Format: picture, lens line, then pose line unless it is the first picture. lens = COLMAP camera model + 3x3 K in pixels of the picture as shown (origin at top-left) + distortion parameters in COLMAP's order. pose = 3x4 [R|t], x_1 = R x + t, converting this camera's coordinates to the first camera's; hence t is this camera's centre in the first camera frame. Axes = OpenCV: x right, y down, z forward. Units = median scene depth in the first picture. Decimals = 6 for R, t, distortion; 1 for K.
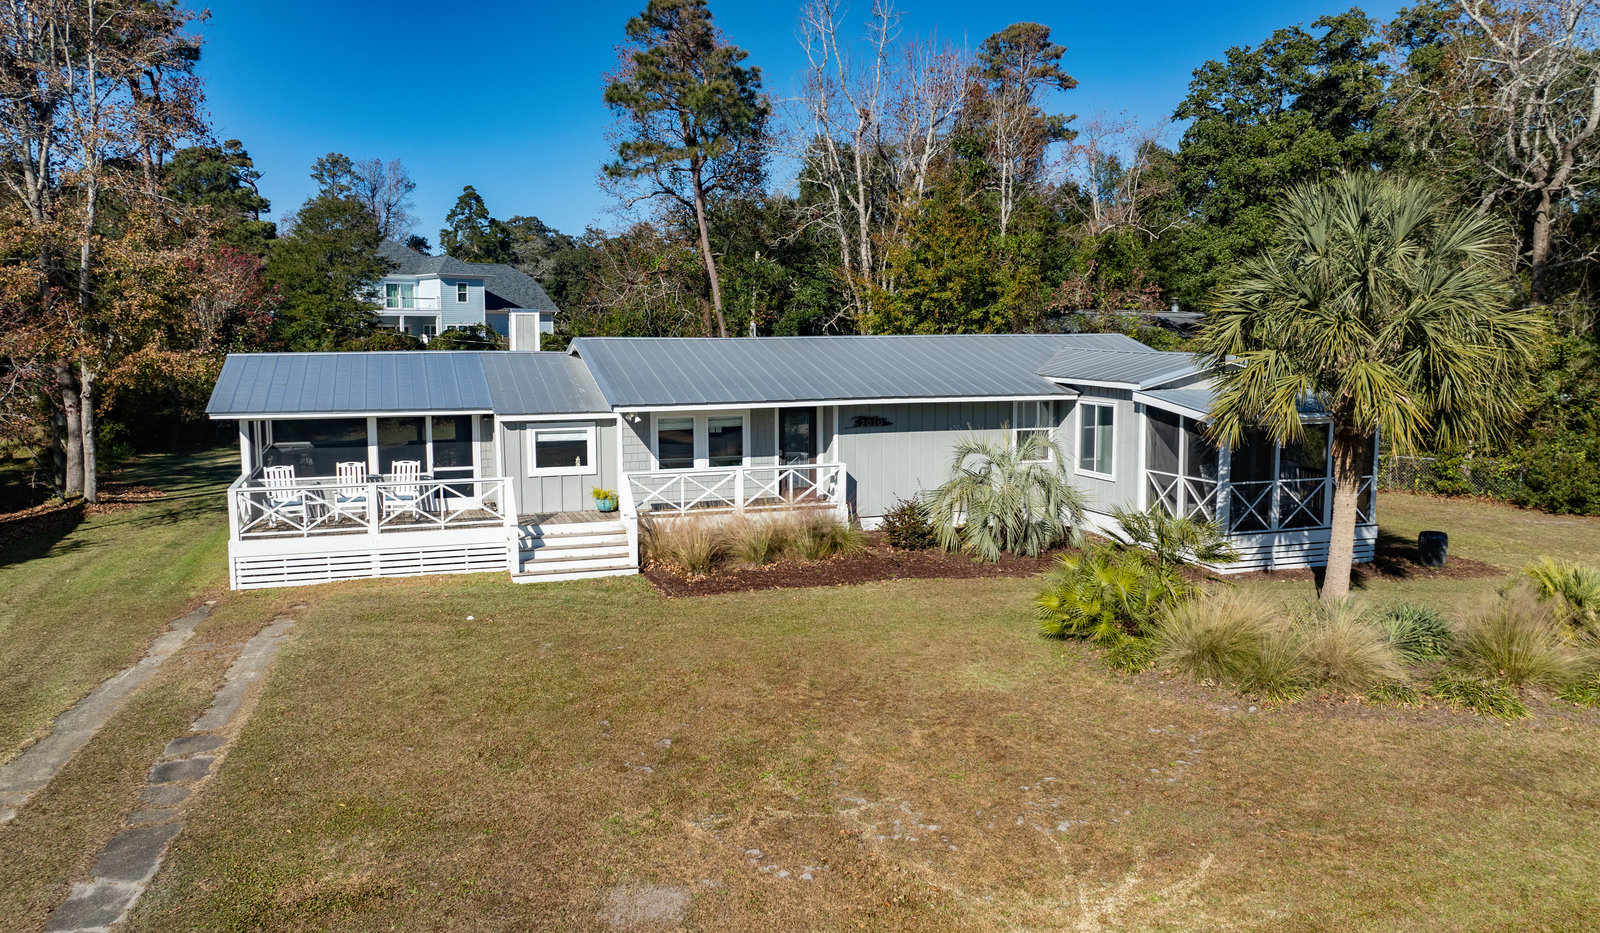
lens RADIAL K [[1163.4, 0, 802.8], [0, 1163.4, 470.6], [0, 0, 1]] dist [-0.020138, 0.006182]
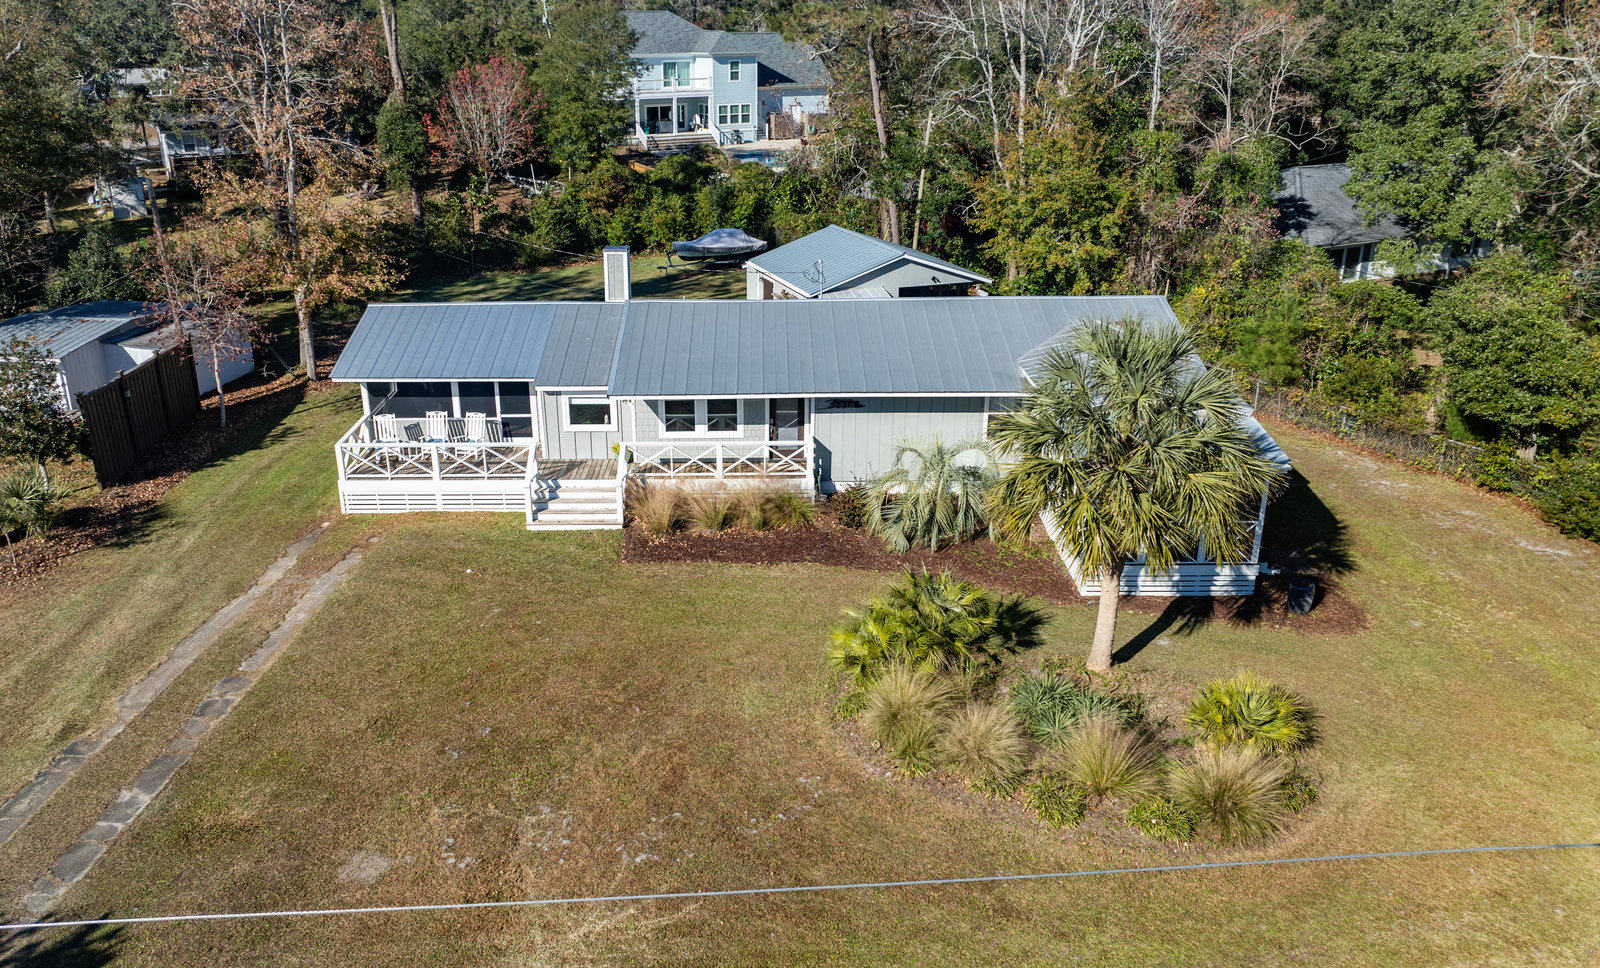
lens RADIAL K [[1224.1, 0, 786.0], [0, 1224.1, 477.7], [0, 0, 1]] dist [-0.007022, -0.006764]
pose [[0.947398, 0.115789, -0.298381, 0.415188], [-0.039794, 0.967647, 0.249151, -0.301177], [0.317576, -0.224171, 0.921354, -0.172043]]
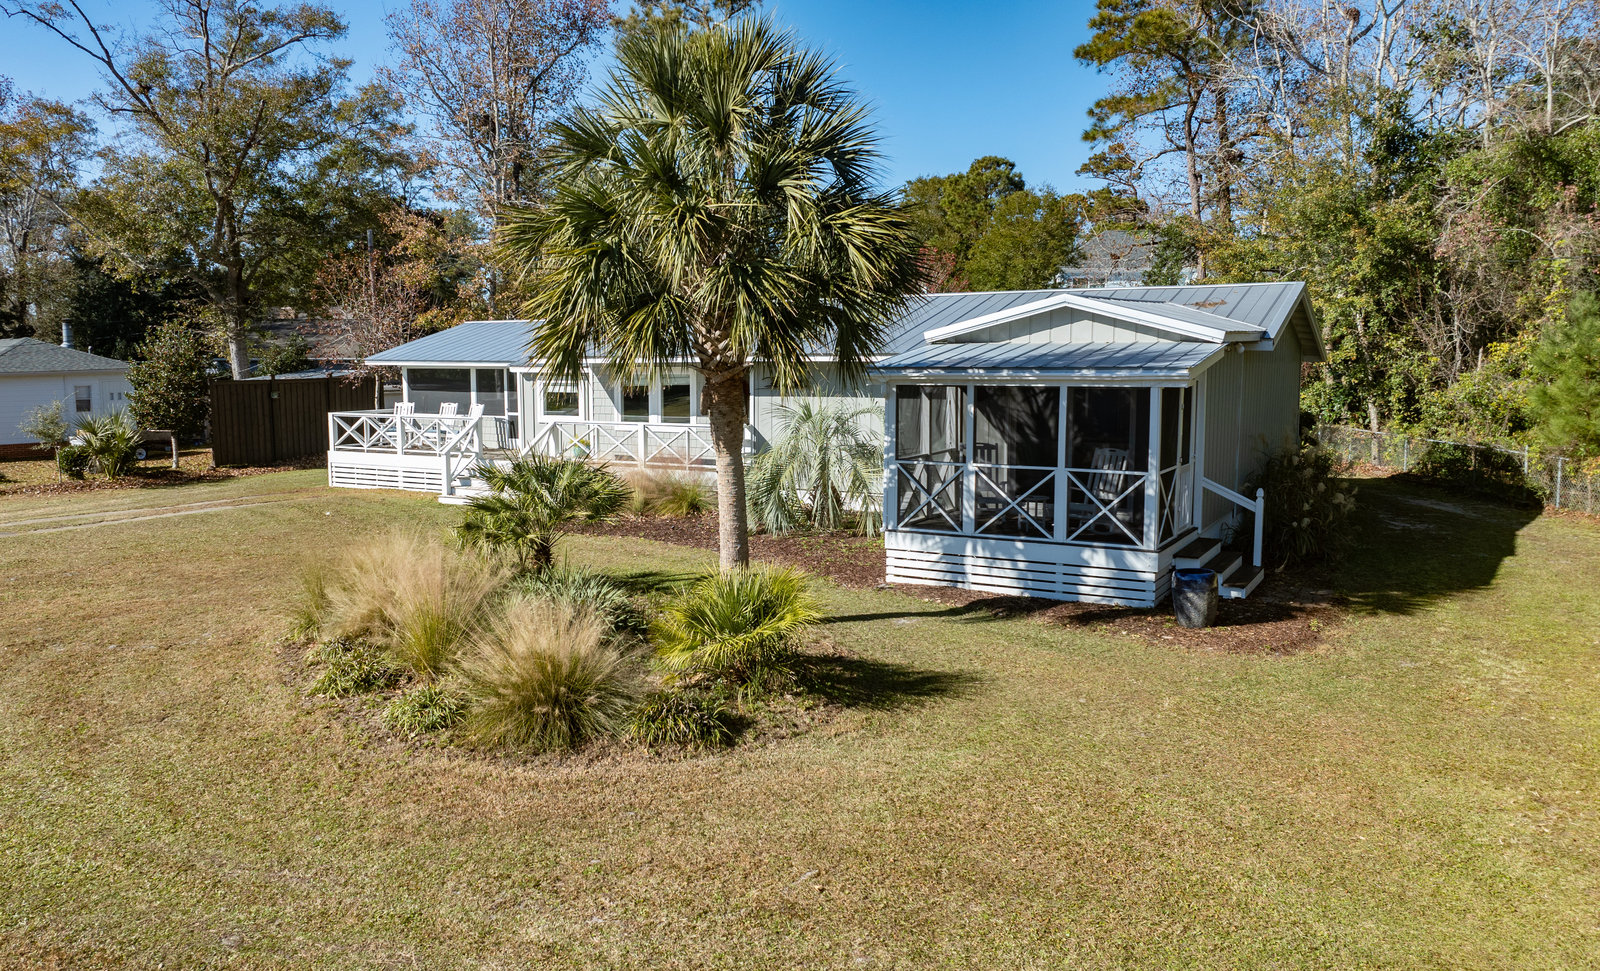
lens RADIAL K [[1224.1, 0, 801.0], [0, 1224.1, 486.2], [0, 0, 1]] dist [-0.007022, -0.006764]
pose [[0.658627, 0.082346, -0.747950, 0.881218], [-0.085695, 0.995735, 0.034166, 0.005074], [0.747574, 0.041593, 0.662875, 0.413055]]
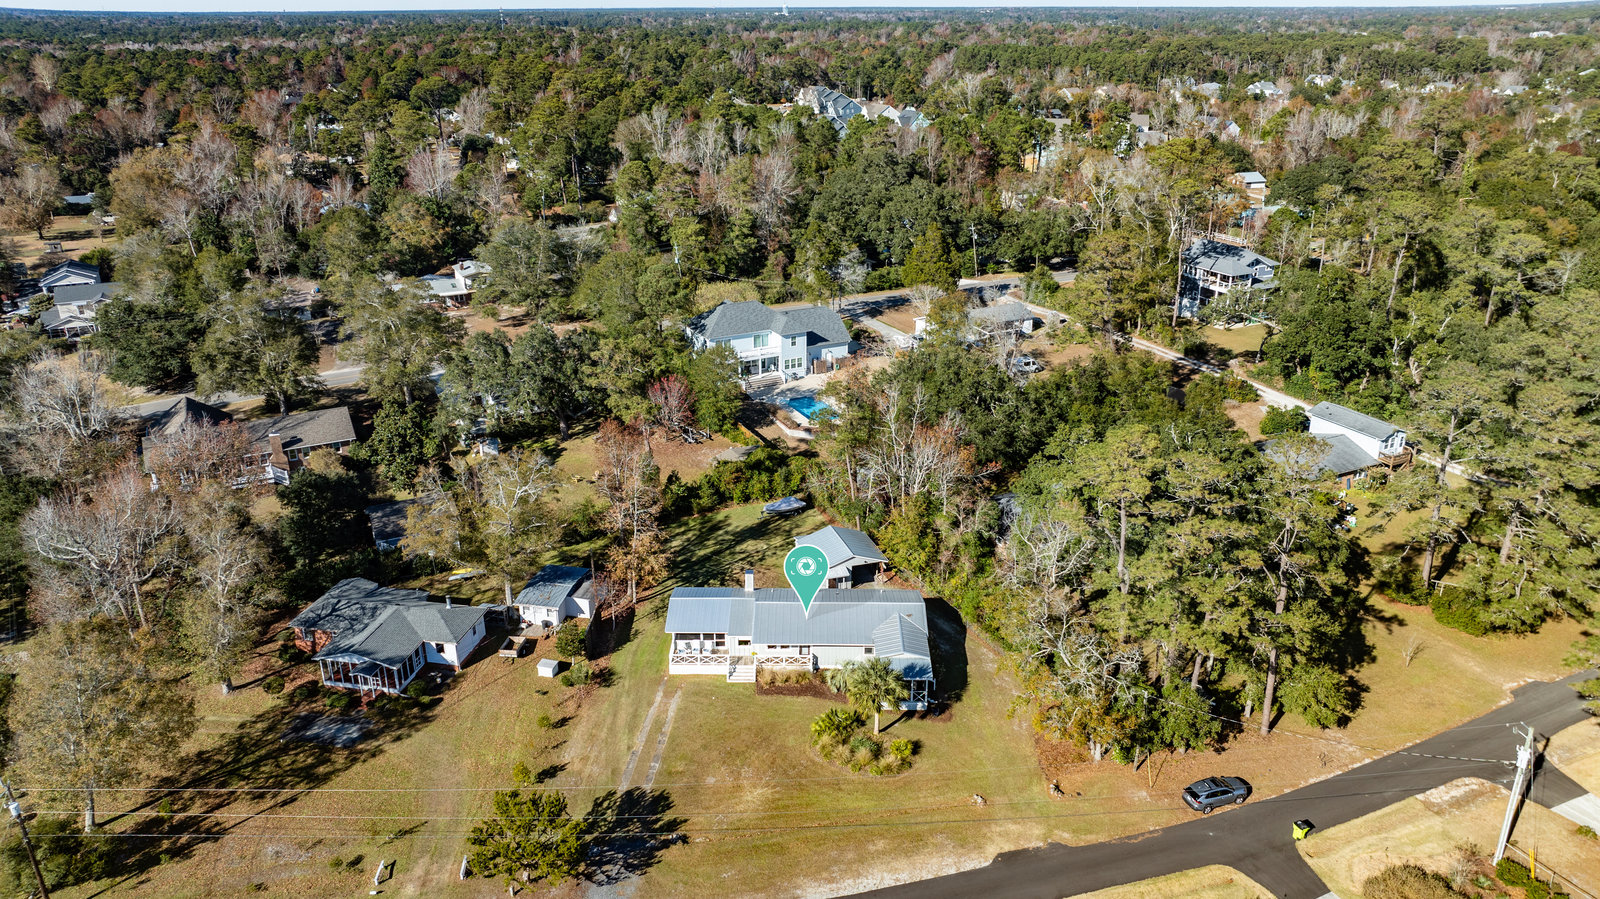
lens RADIAL K [[1162.8, 0, 803.2], [0, 1162.8, 452.1], [0, 0, 1]] dist [0.007526, 0.000853]
pose [[0.934643, 0.122914, -0.333667, 1.328027], [-0.028434, 0.961187, 0.274427, -1.872387], [0.354448, -0.247004, 0.901863, -2.559935]]
